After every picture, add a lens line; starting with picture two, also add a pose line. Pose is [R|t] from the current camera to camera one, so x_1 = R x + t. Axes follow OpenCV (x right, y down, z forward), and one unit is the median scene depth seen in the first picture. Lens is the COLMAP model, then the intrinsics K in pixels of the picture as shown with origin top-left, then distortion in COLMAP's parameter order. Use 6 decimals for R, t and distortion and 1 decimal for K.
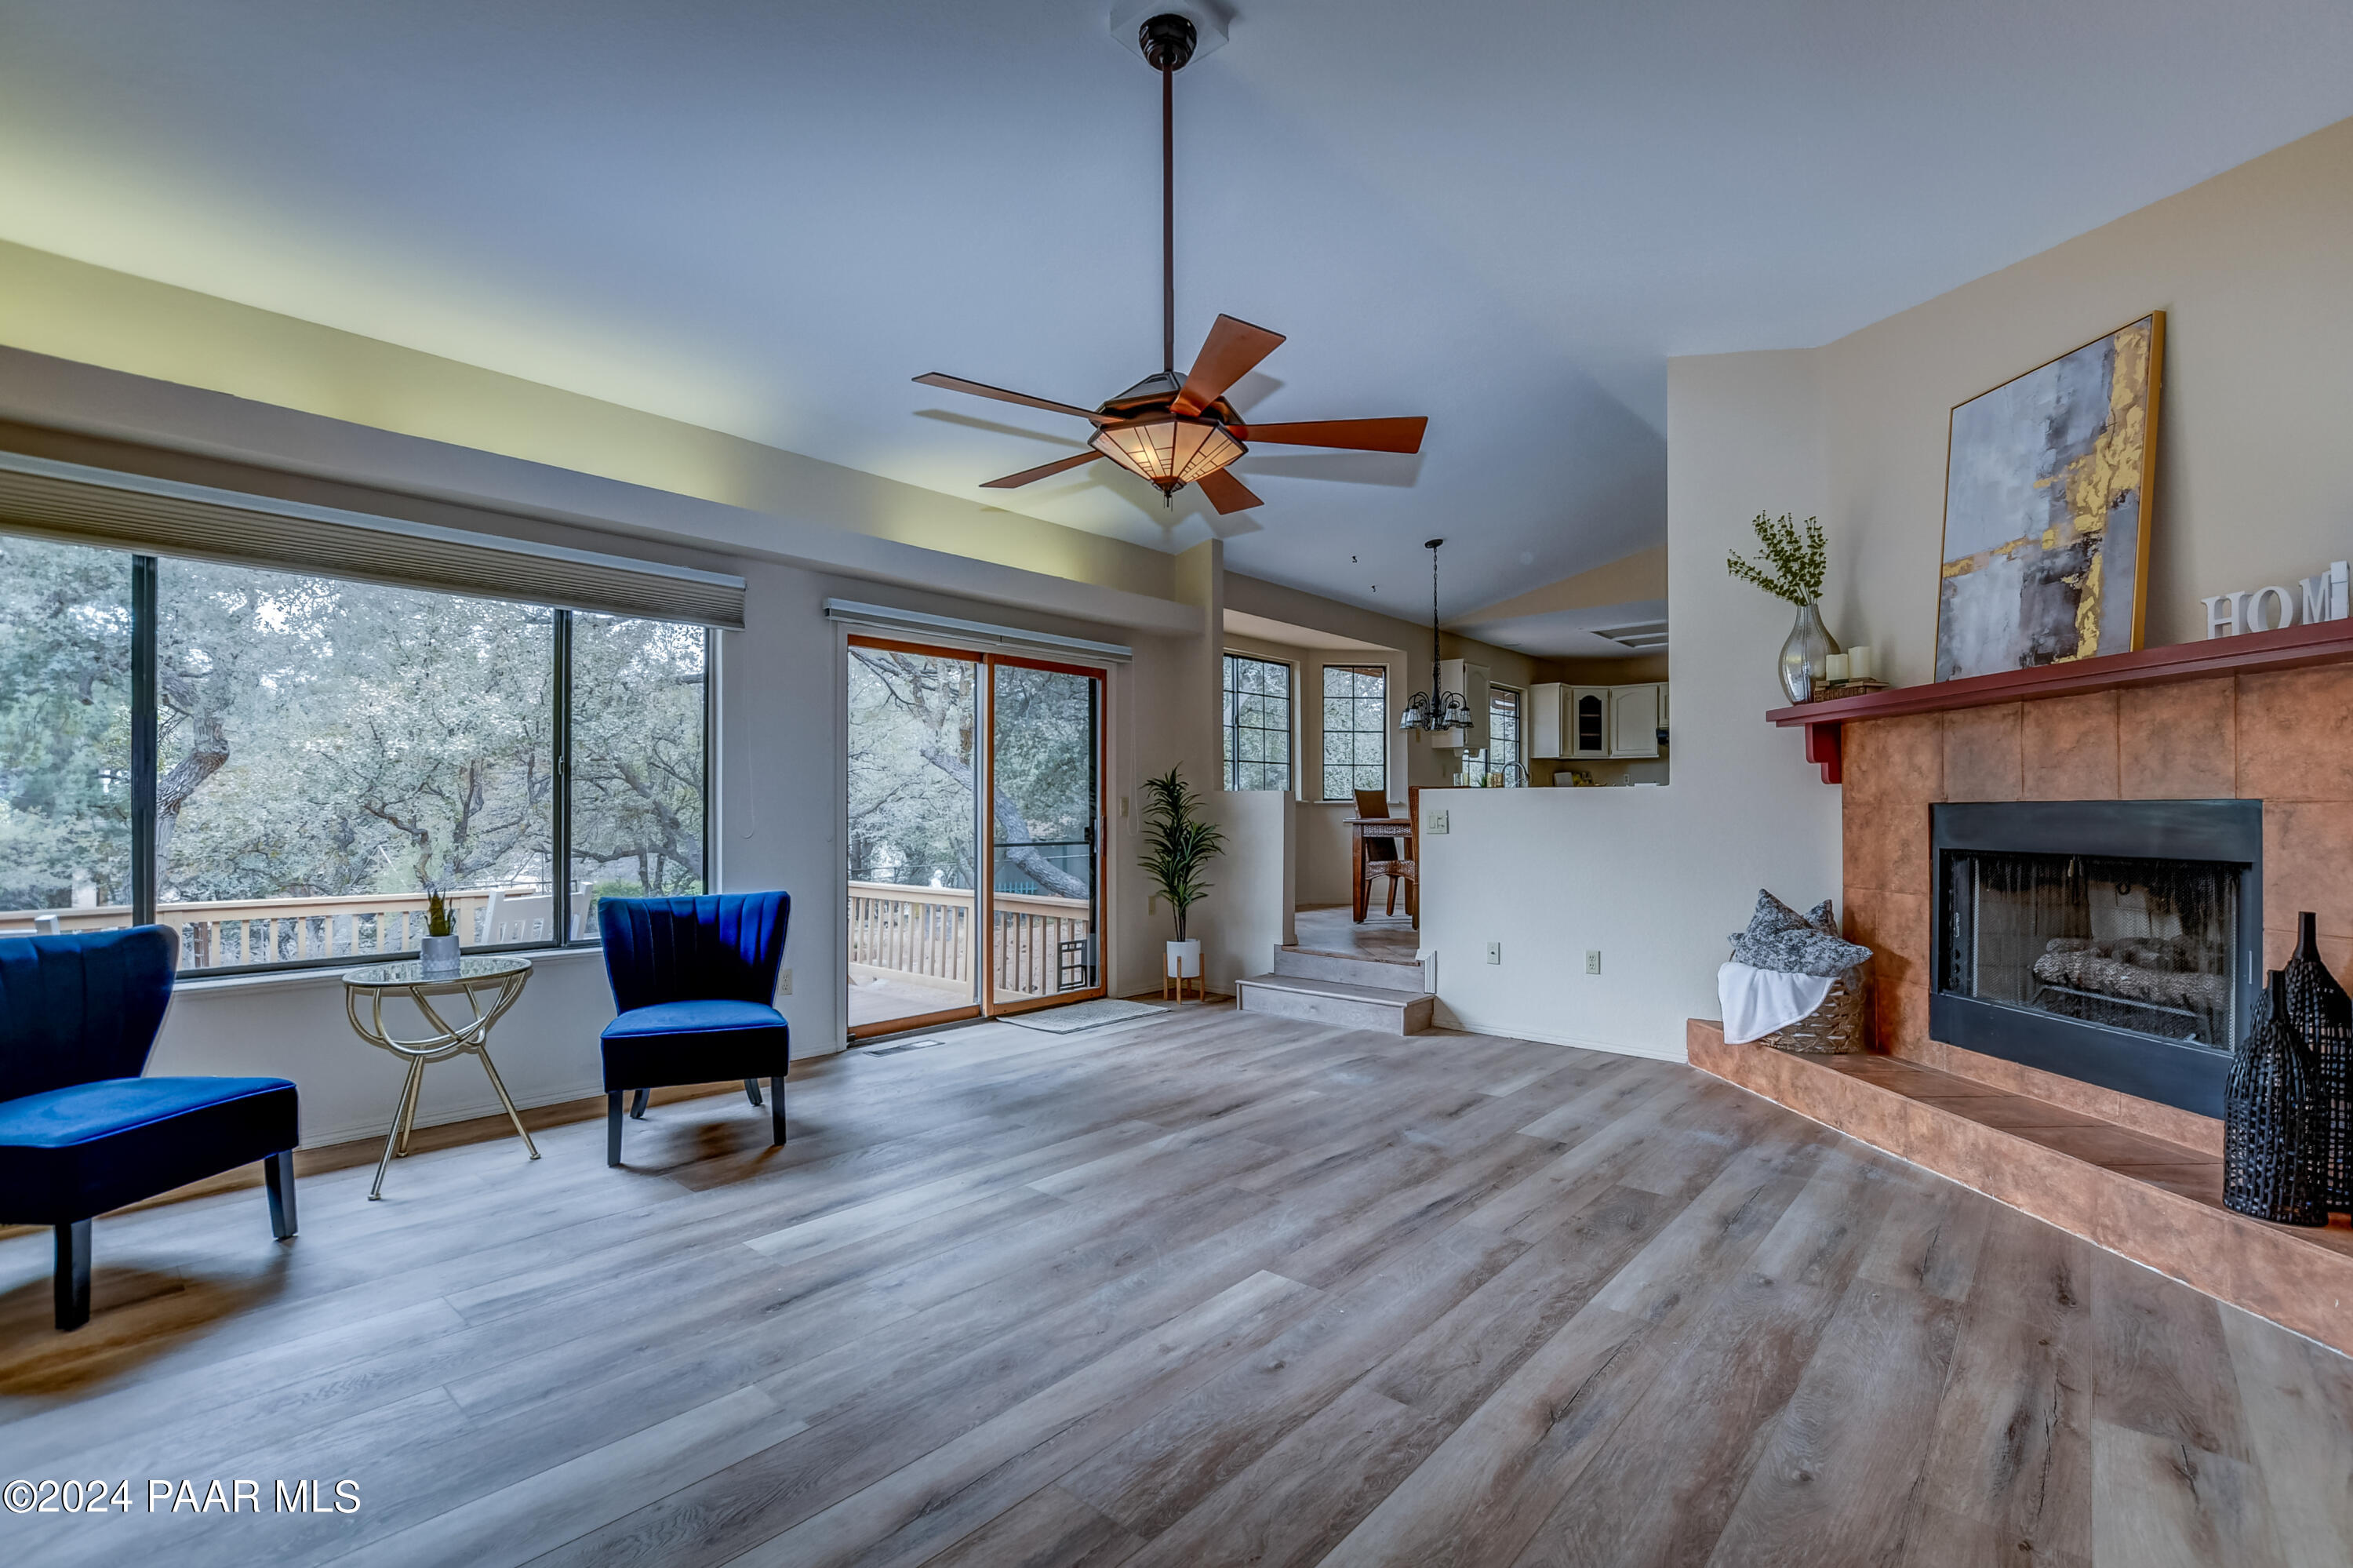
lens RADIAL K [[1073.2, 0, 1150.7], [0, 1073.2, 798.3], [0, 0, 1]] dist [-0.019702, 0.002815]
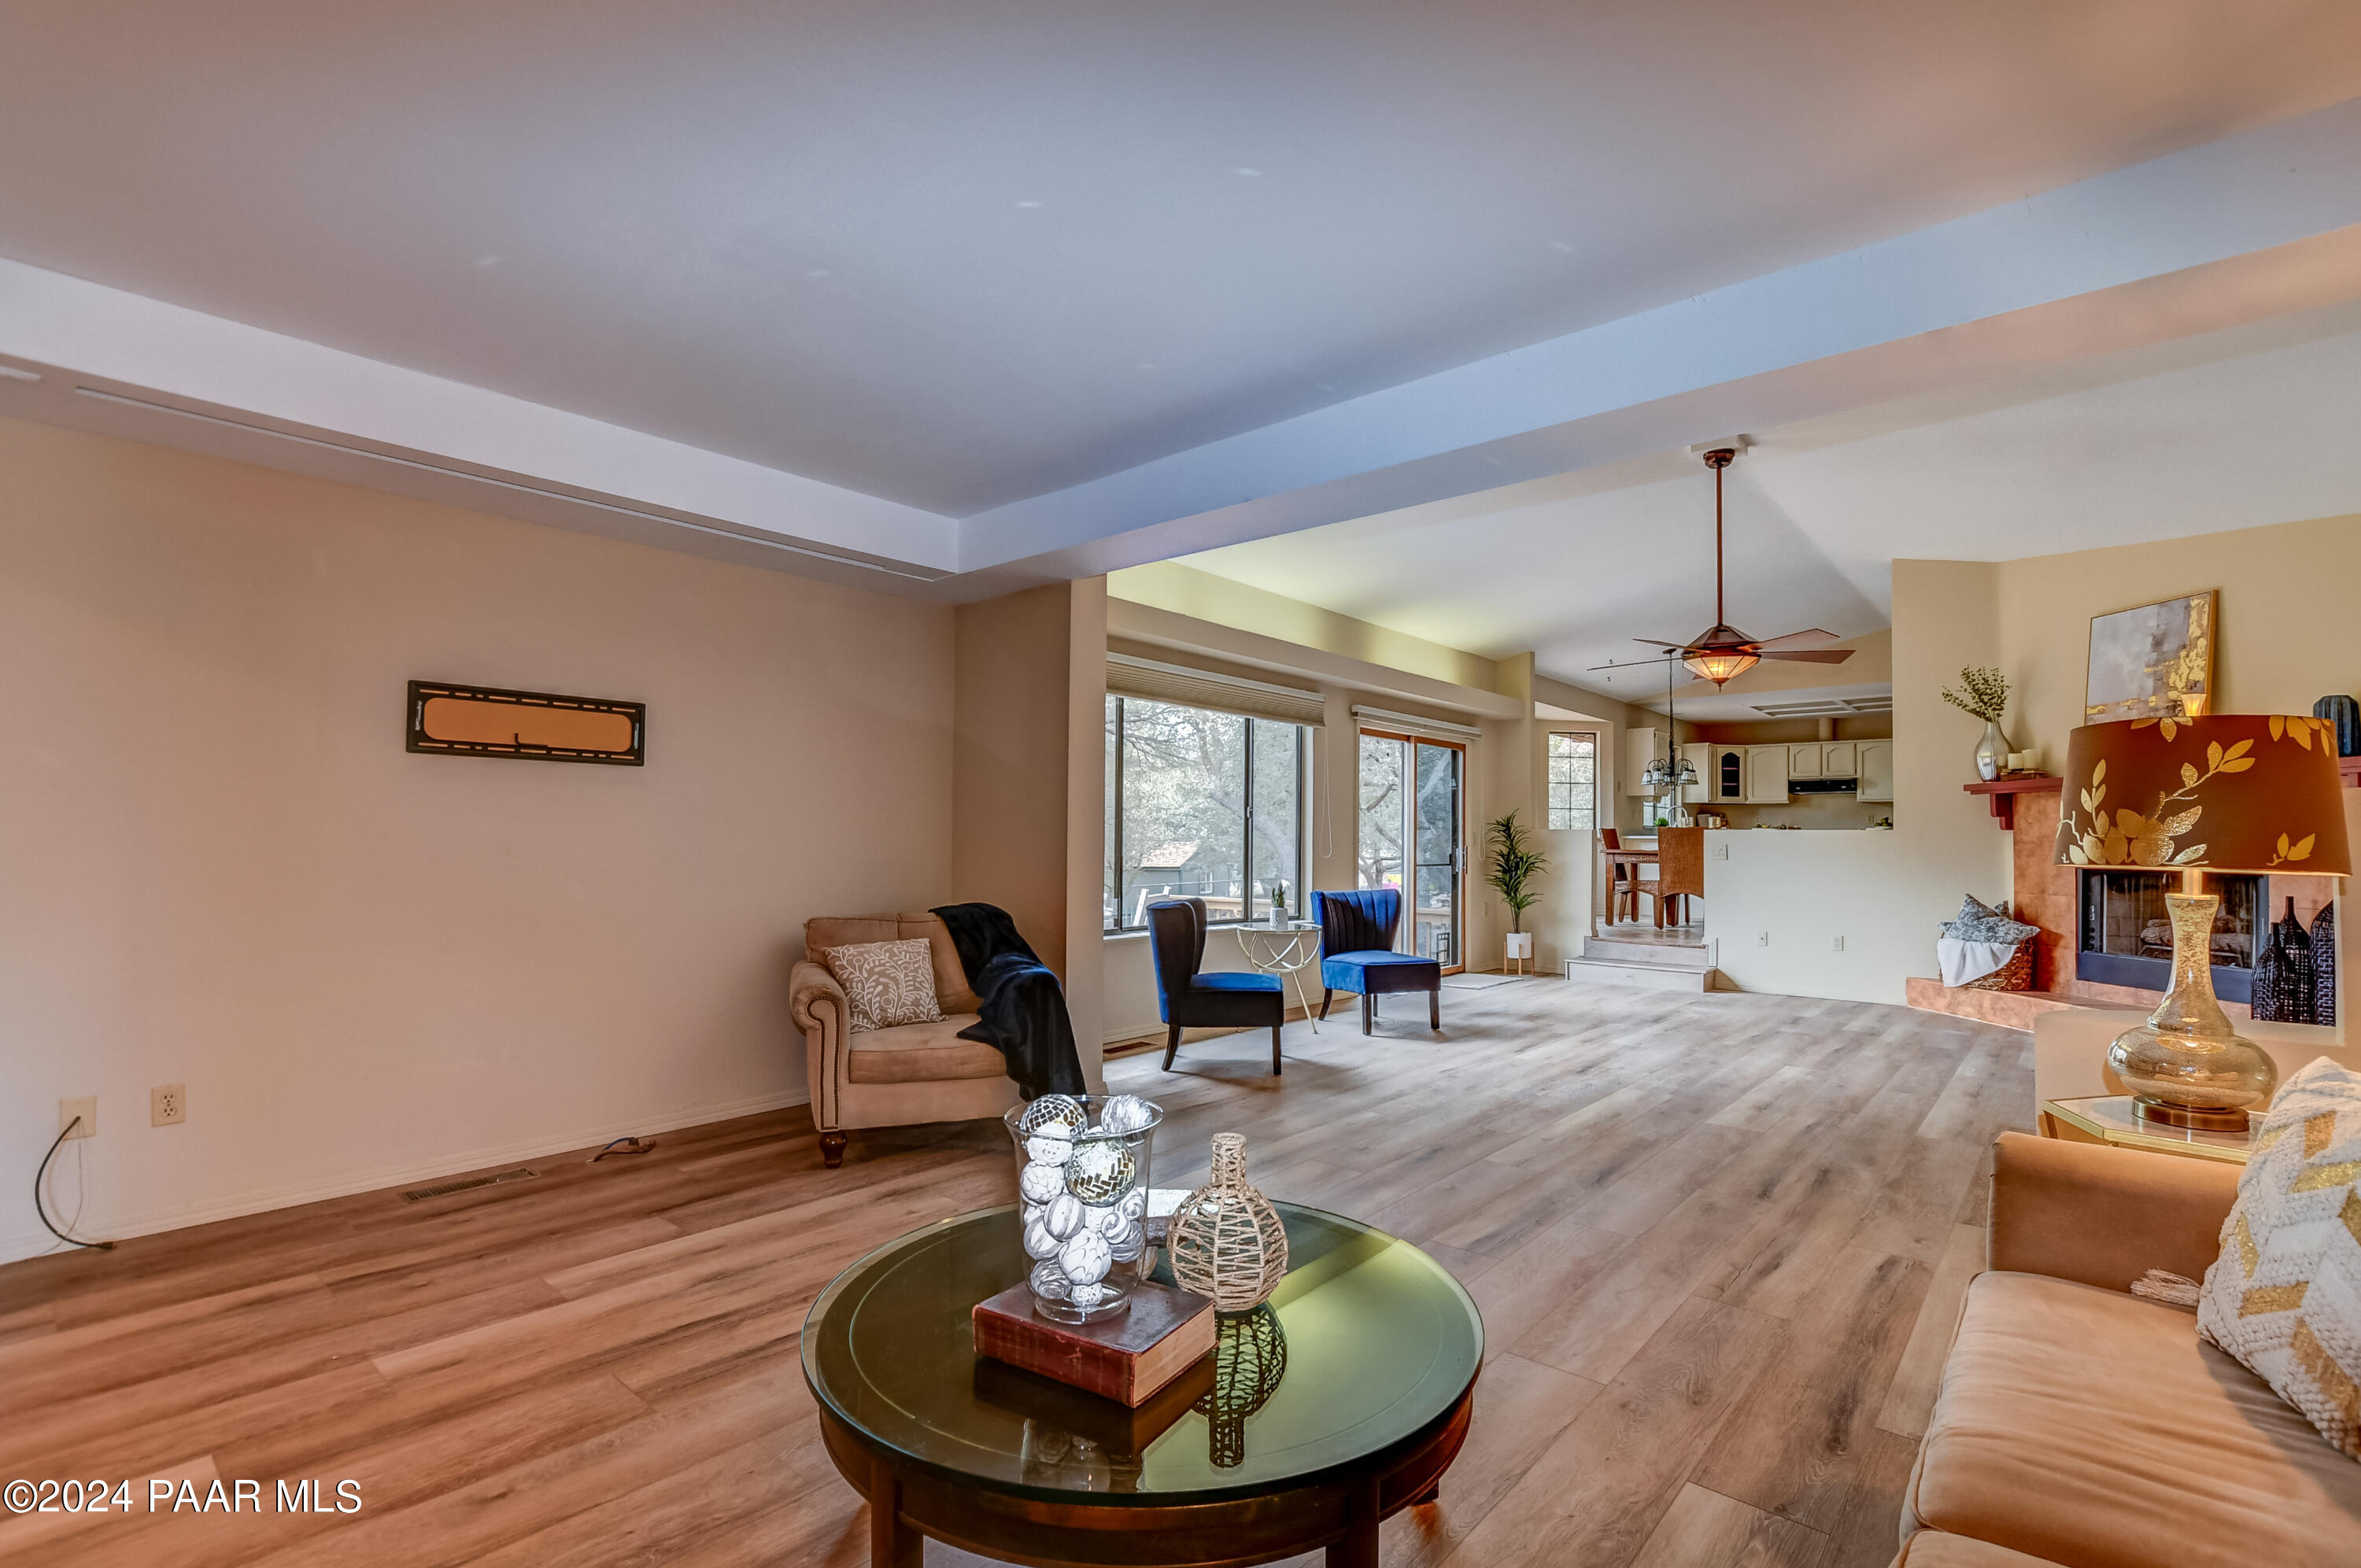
lens RADIAL K [[1076.6, 0, 1143.8], [0, 1076.6, 814.3], [0, 0, 1]] dist [-0.019702, 0.002815]
pose [[0.999914, 0.009295, -0.009254, -0.716263], [-0.009419, 0.999865, -0.013444, -0.003783], [0.009127, 0.013530, 0.999867, -0.691891]]
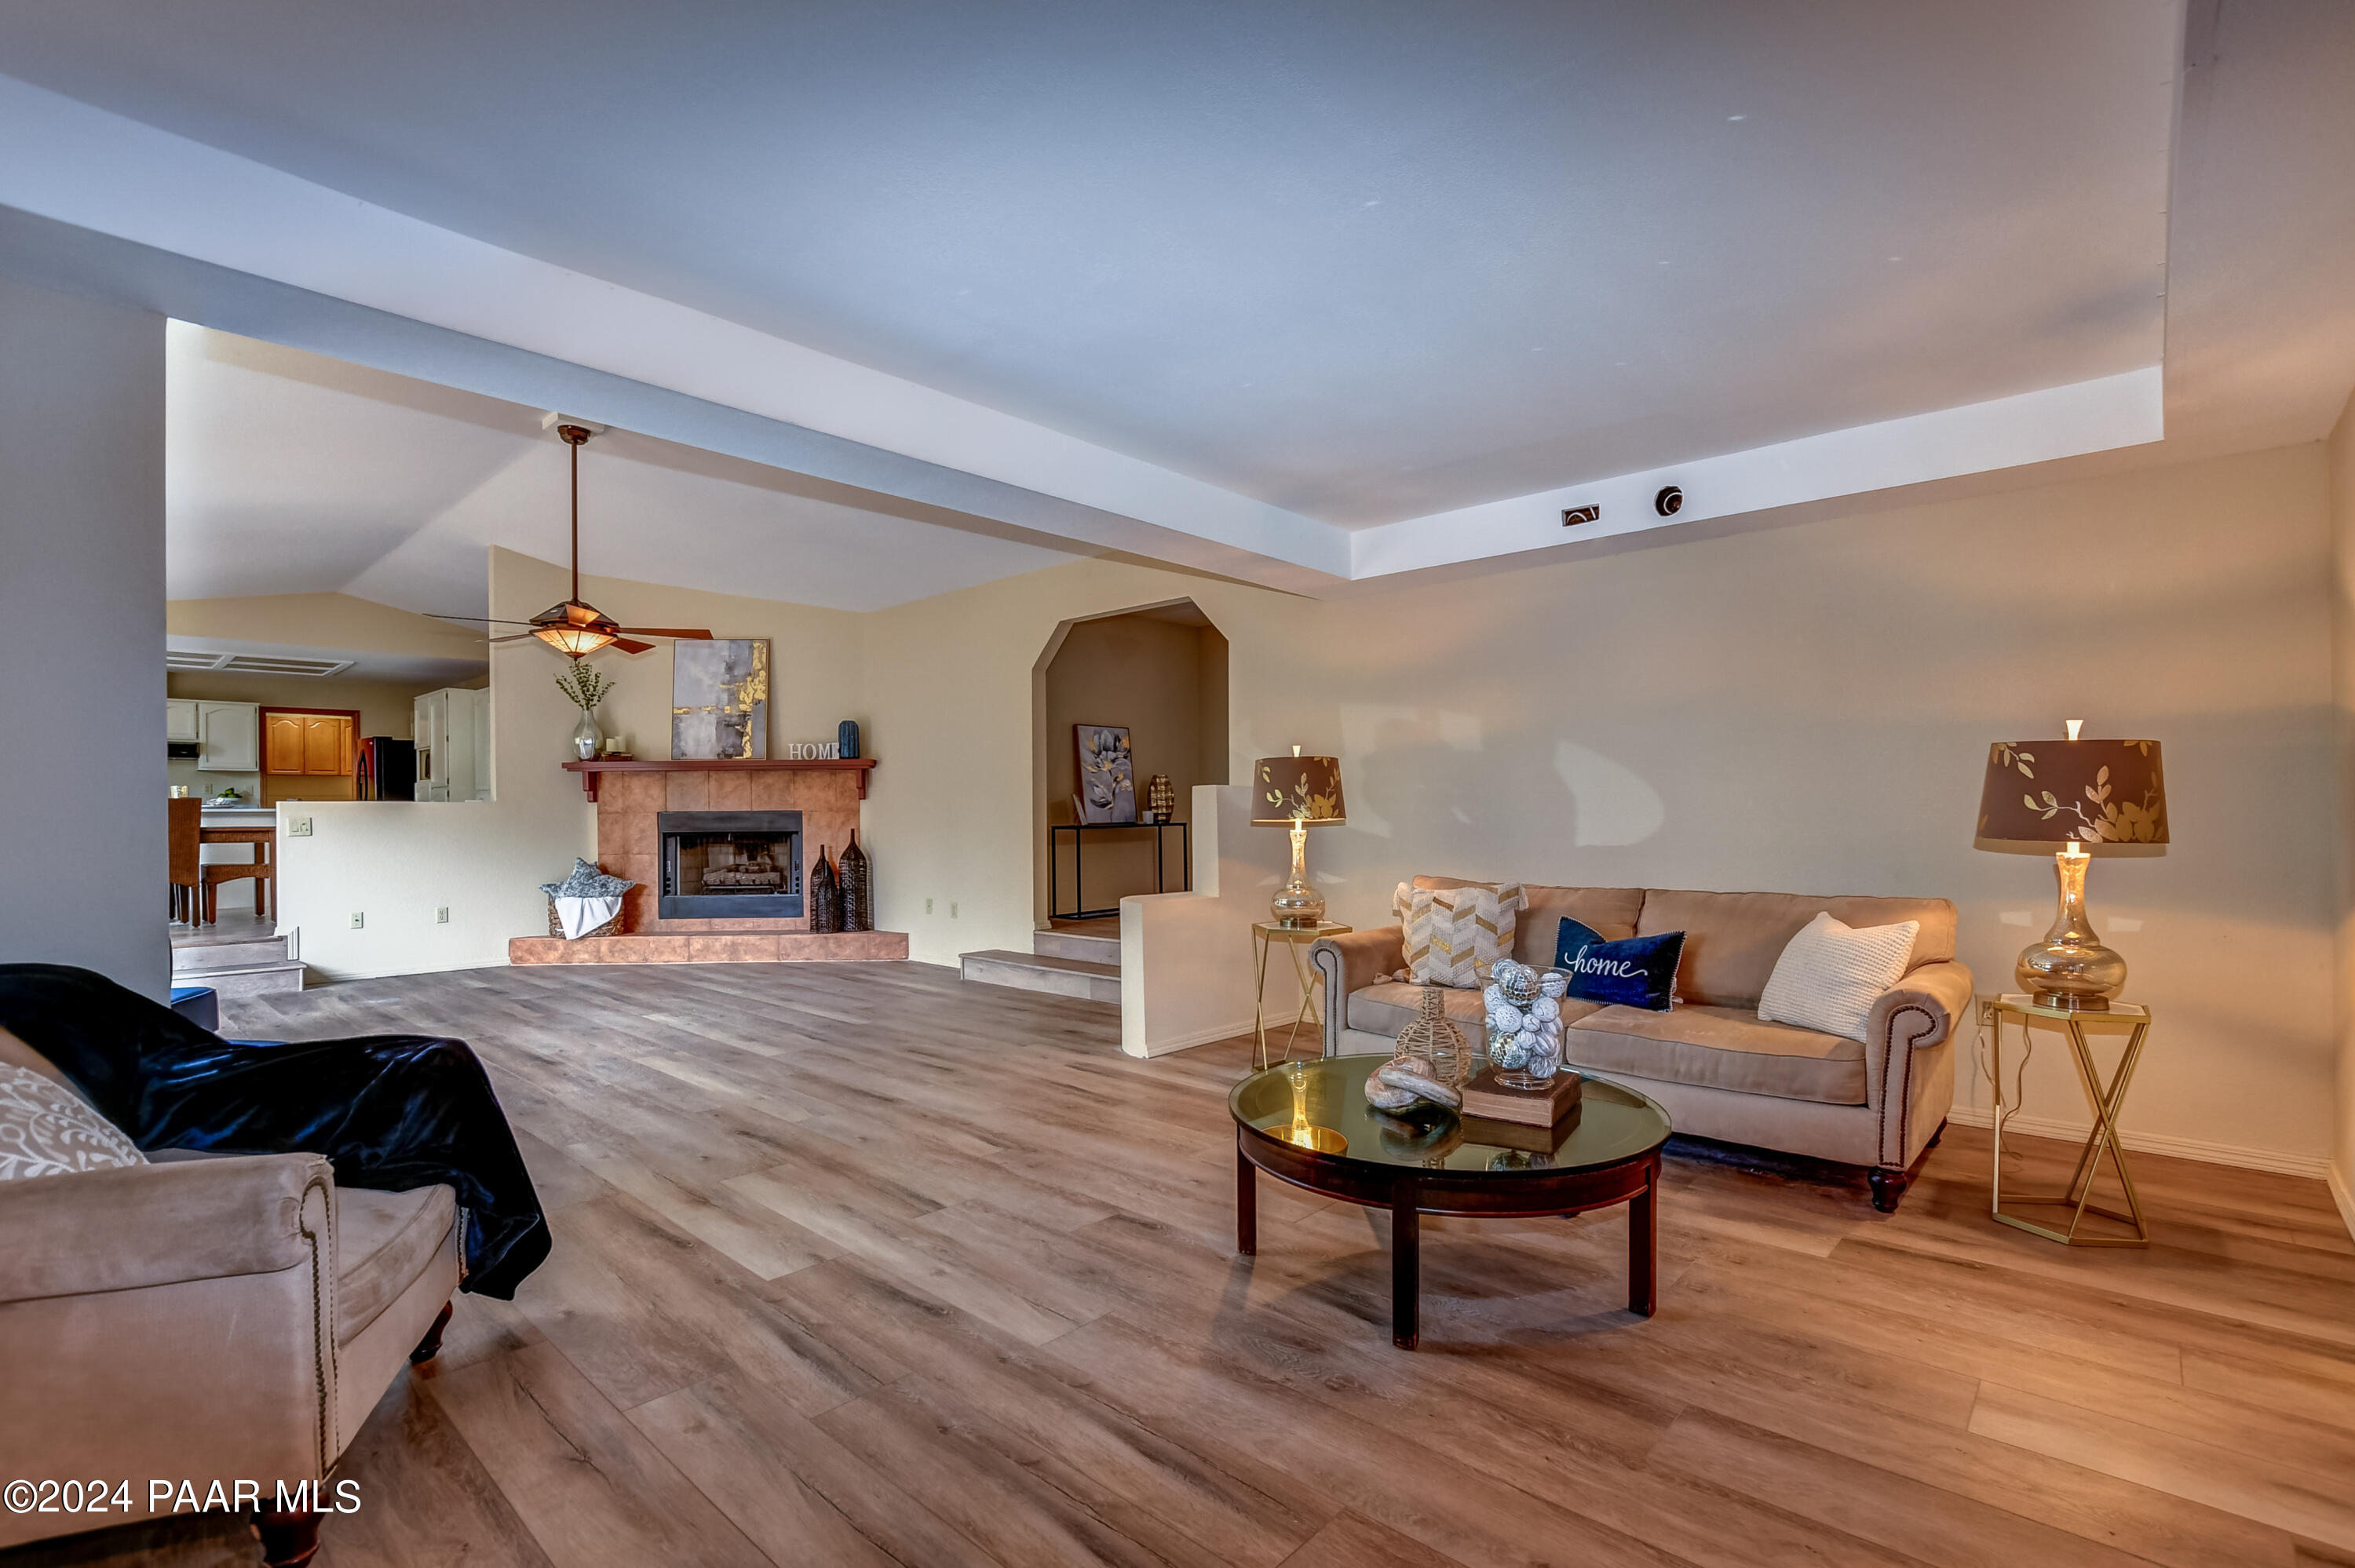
lens RADIAL K [[1073.9, 0, 1184.5], [0, 1073.9, 805.1], [0, 0, 1]] dist [-0.019702, 0.002815]
pose [[0.011793, 0.008119, 0.999897, -1.383326], [-0.003047, 0.999963, -0.008083, 0.004132], [-0.999926, -0.002951, 0.011817, -0.112871]]
